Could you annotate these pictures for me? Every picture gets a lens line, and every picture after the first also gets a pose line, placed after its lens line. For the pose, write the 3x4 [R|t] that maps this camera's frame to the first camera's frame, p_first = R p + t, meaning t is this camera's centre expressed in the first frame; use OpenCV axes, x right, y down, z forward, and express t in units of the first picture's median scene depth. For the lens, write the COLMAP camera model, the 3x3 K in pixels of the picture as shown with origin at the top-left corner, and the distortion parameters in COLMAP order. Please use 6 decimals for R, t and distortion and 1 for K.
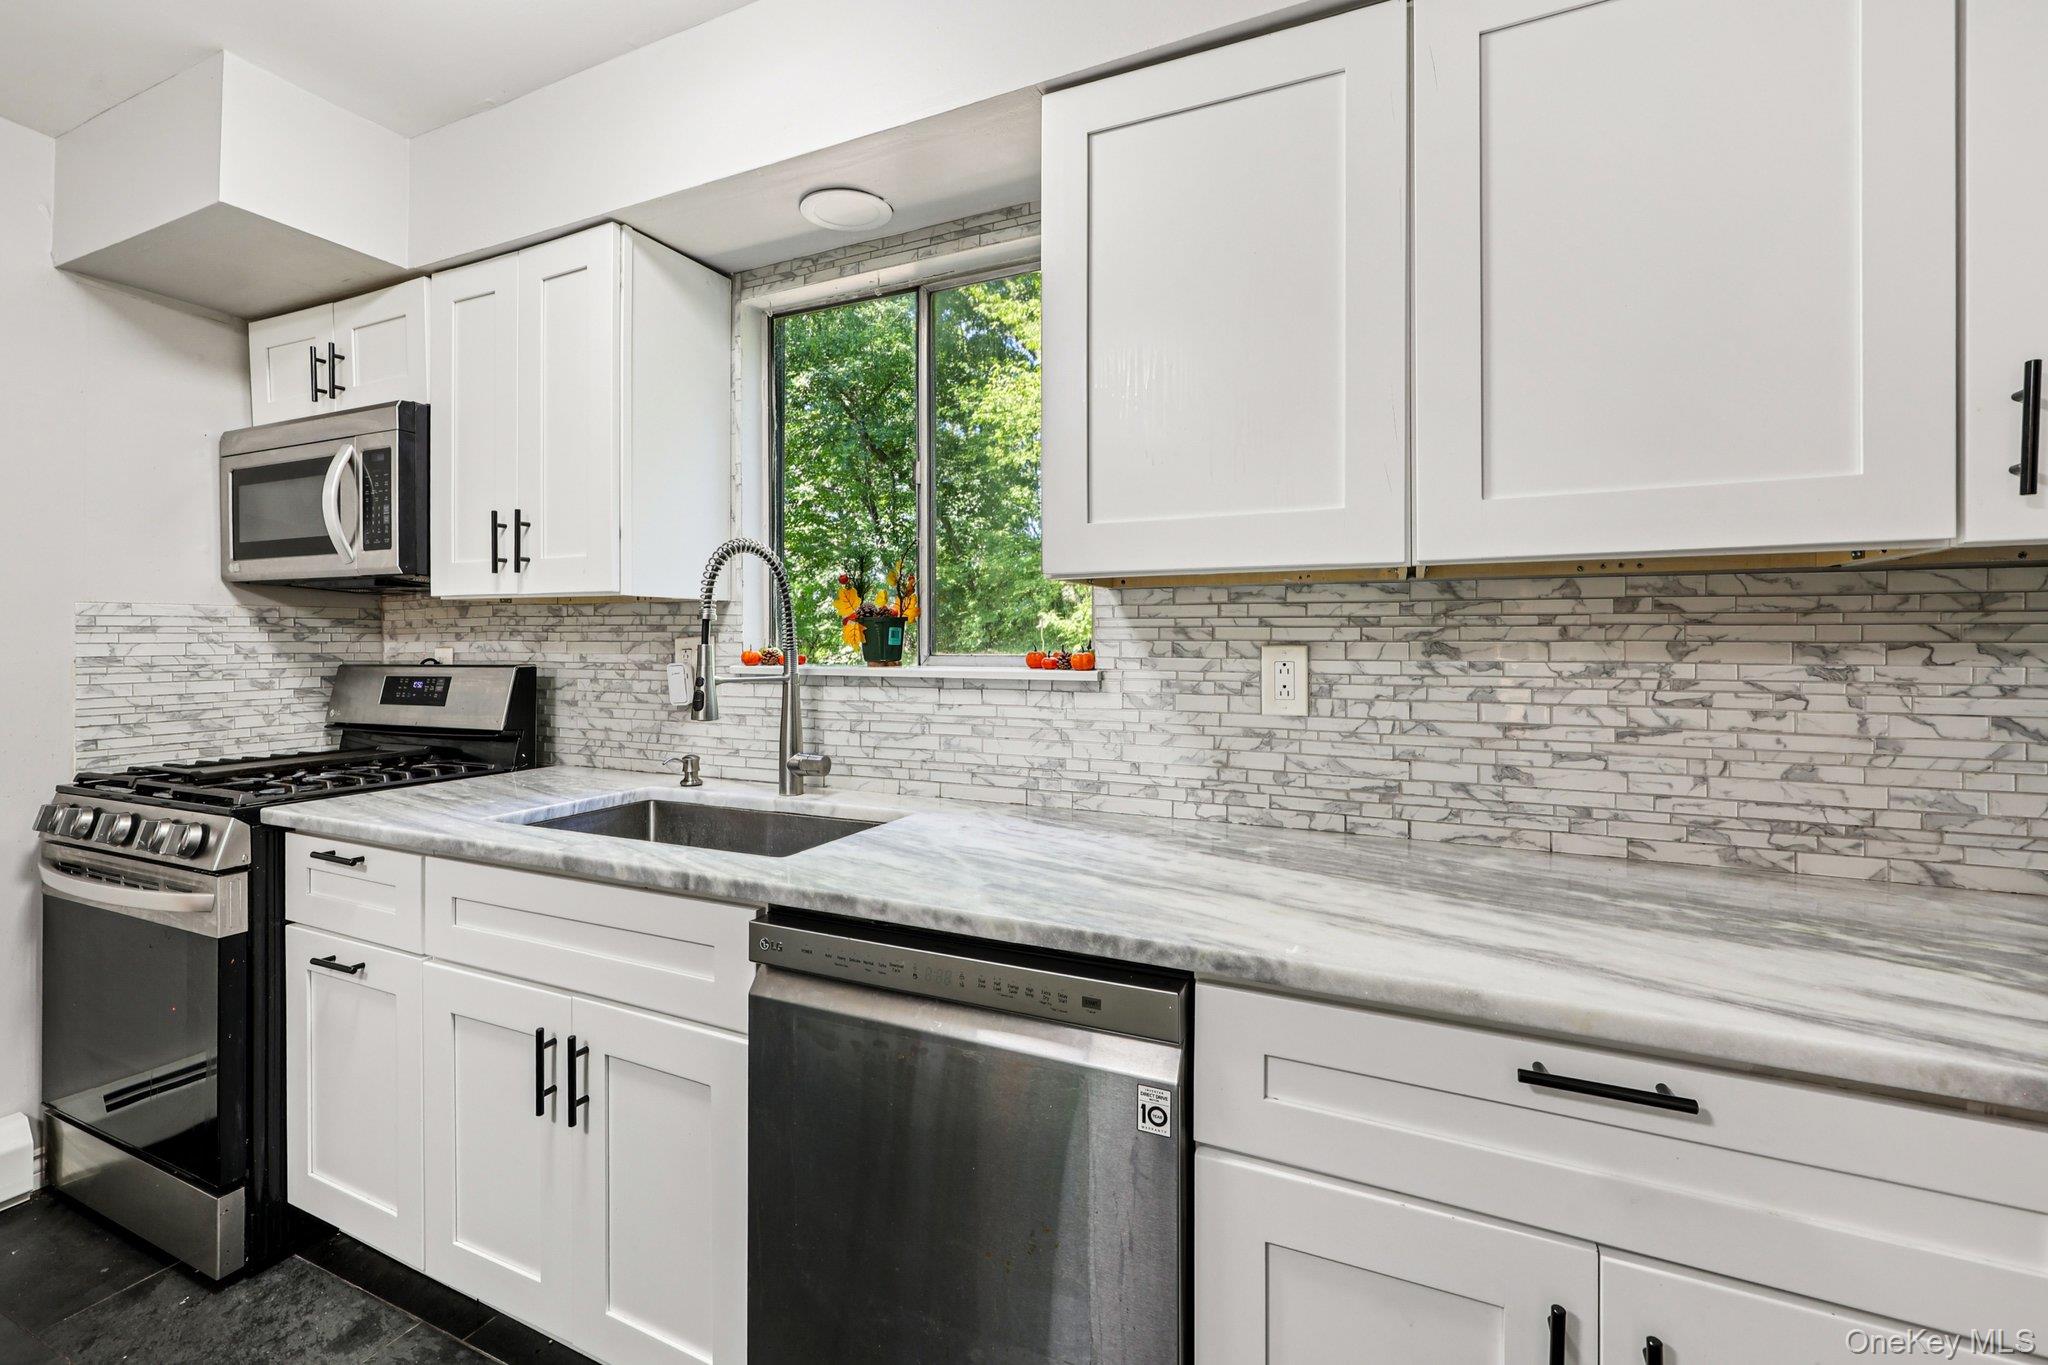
lens RADIAL K [[857.7, 0, 1019.5], [0, 857.7, 601.7], [0, 0, 1]] dist [0.009417, 0.000157]
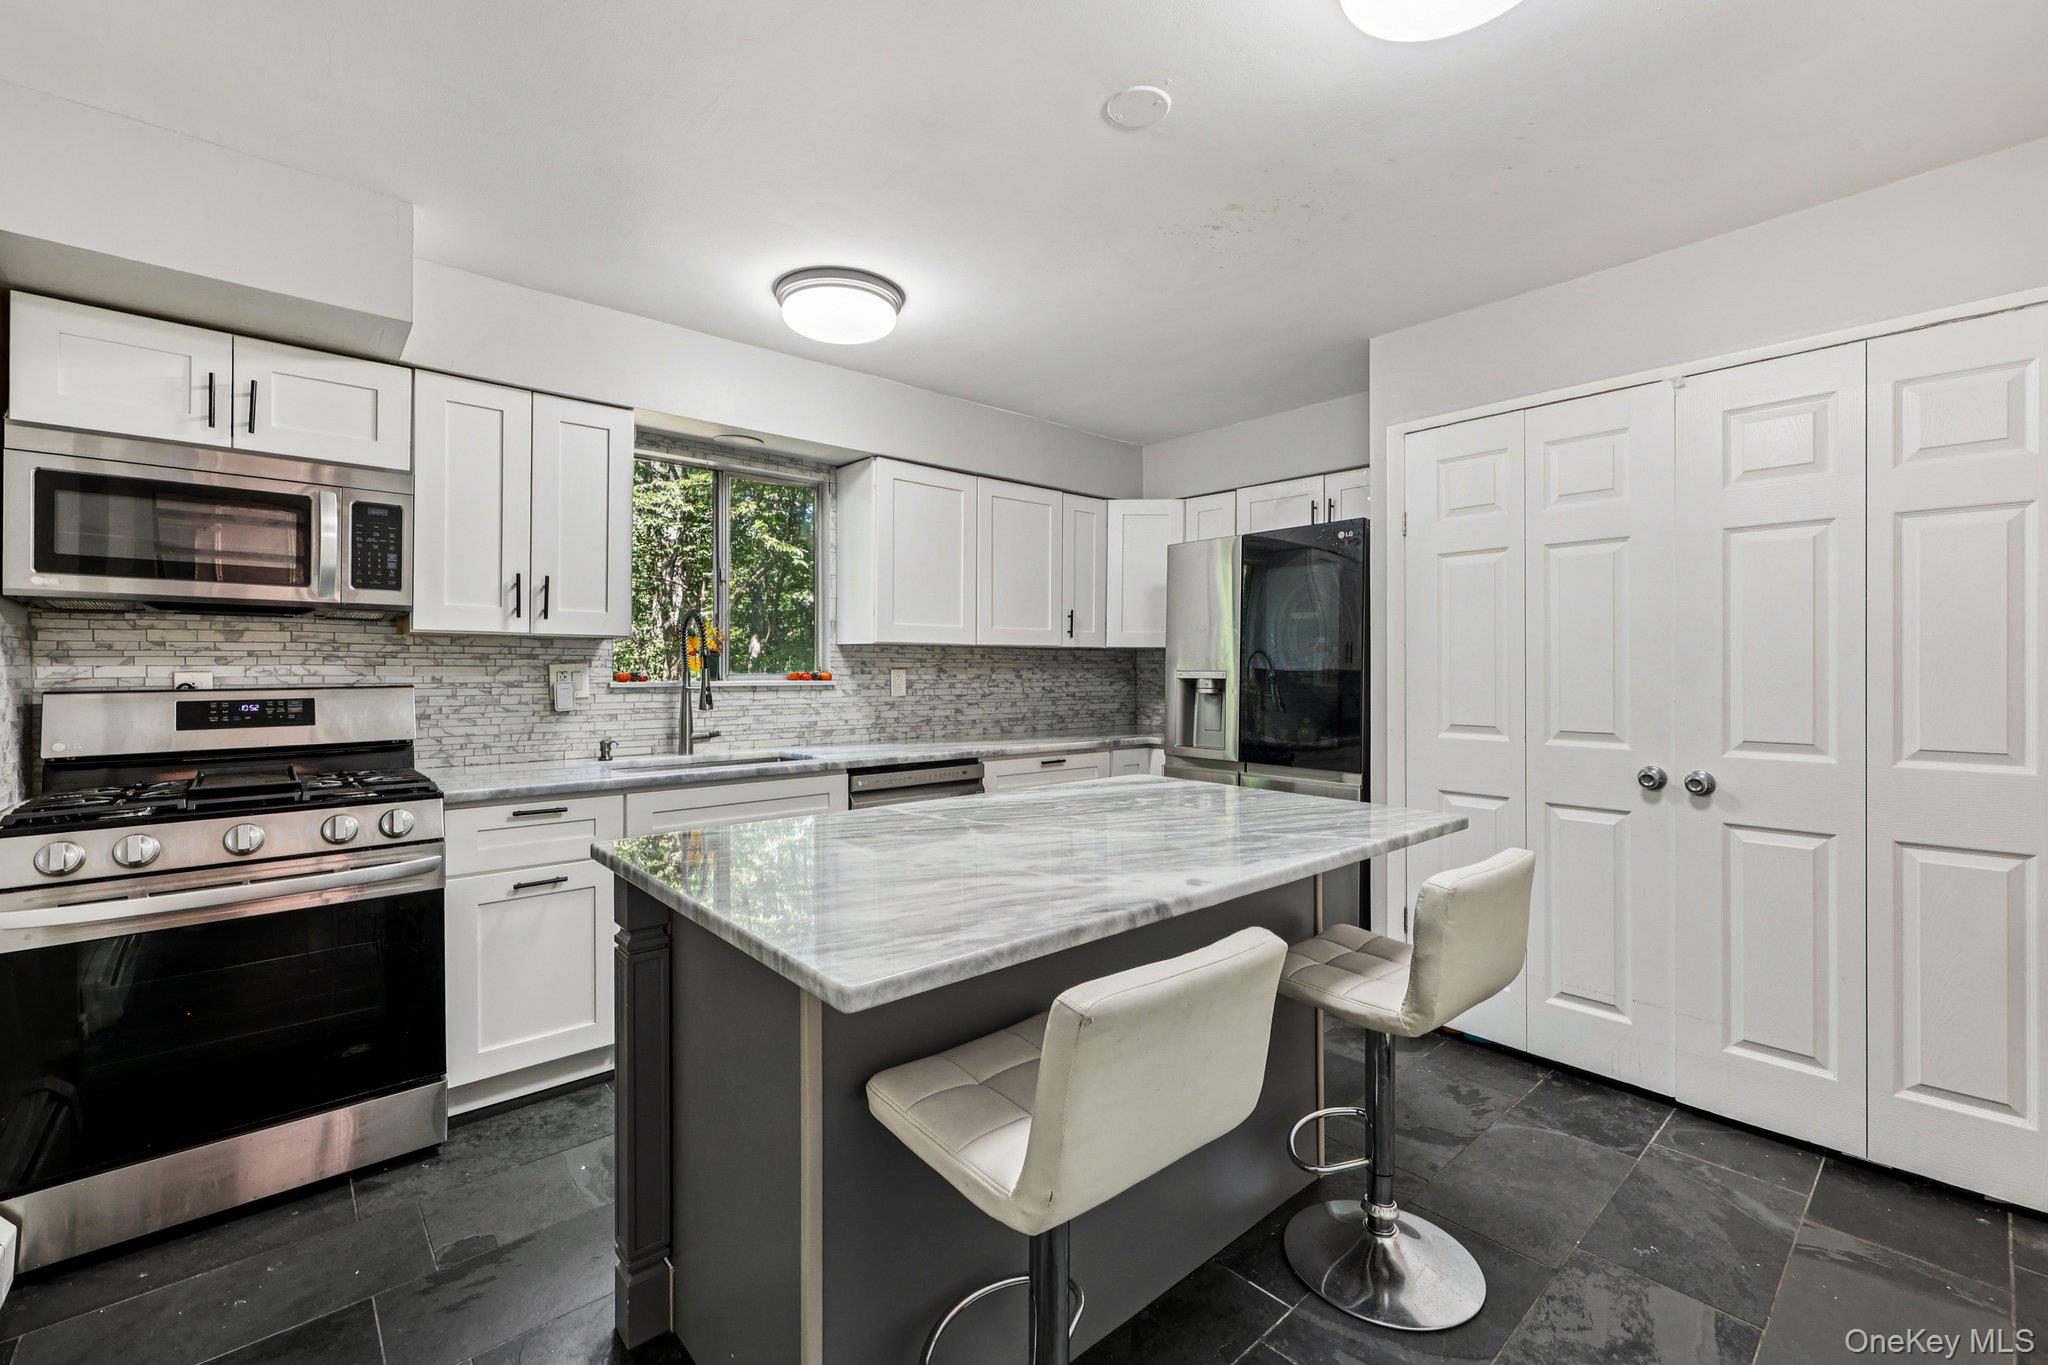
lens RADIAL K [[897.4, 0, 1030.7], [0, 897.4, 662.2], [0, 0, 1]] dist [-0.001748, -0.000546]
pose [[0.397585, 0.002596, 0.917562, -1.769569], [-0.052331, 0.998432, 0.019851, -0.038625], [-0.916072, -0.055909, 0.397098, -0.378742]]
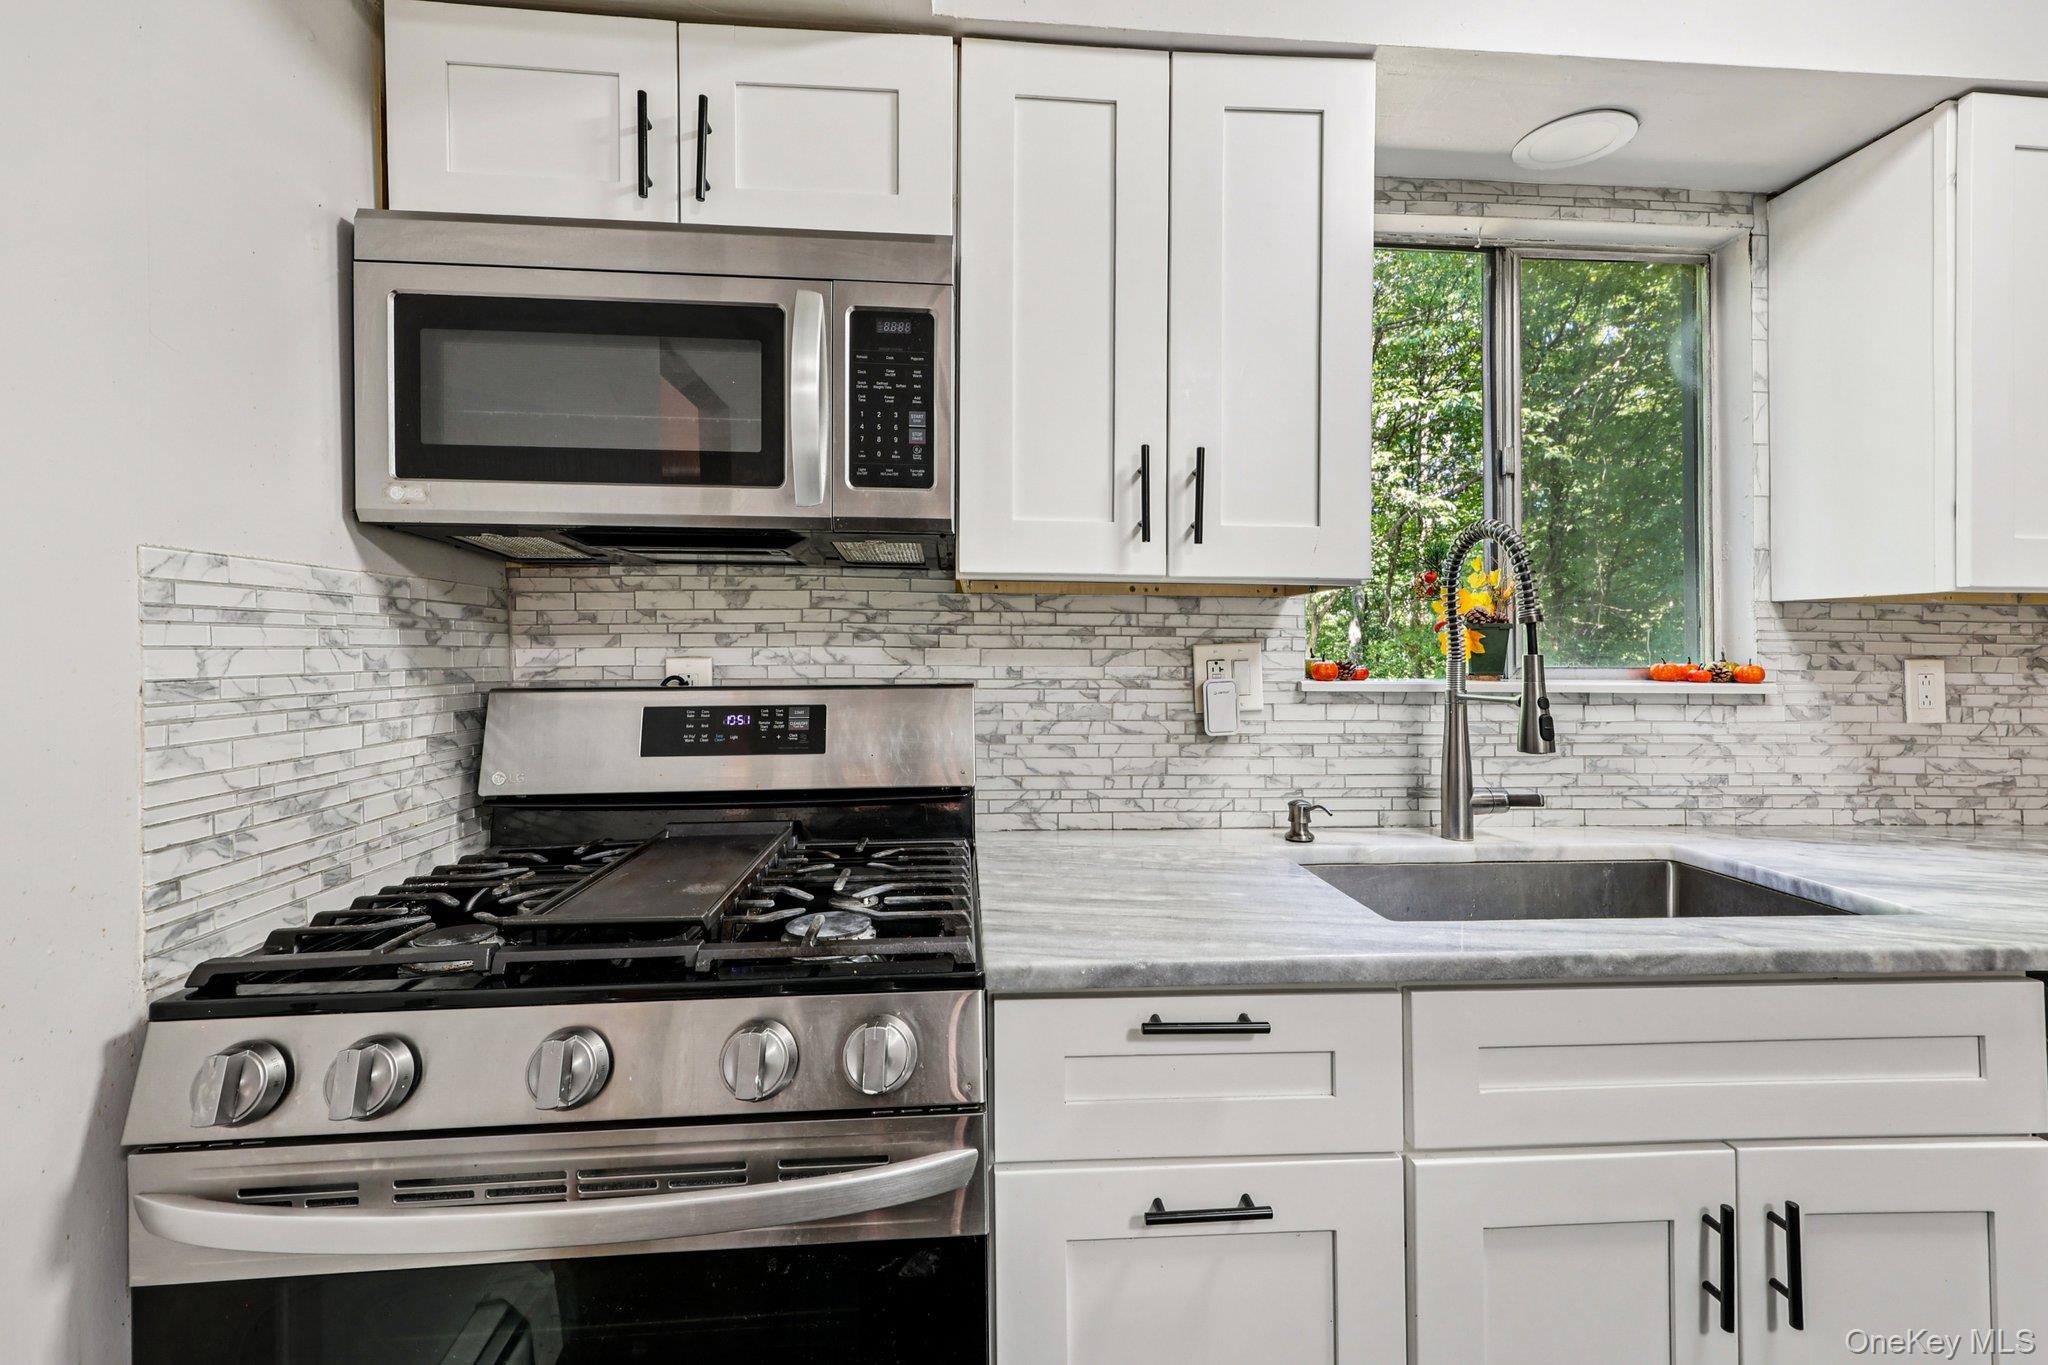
lens RADIAL K [[884.5, 0, 1024.0], [0, 884.5, 617.3], [0, 0, 1]] dist [0.030082, -0.000137]
pose [[0.865239, 0.023372, 0.500815, -1.124687], [-0.029476, 0.999556, 0.004278, 0.023273], [-0.500493, -0.018463, 0.865544, 0.504258]]
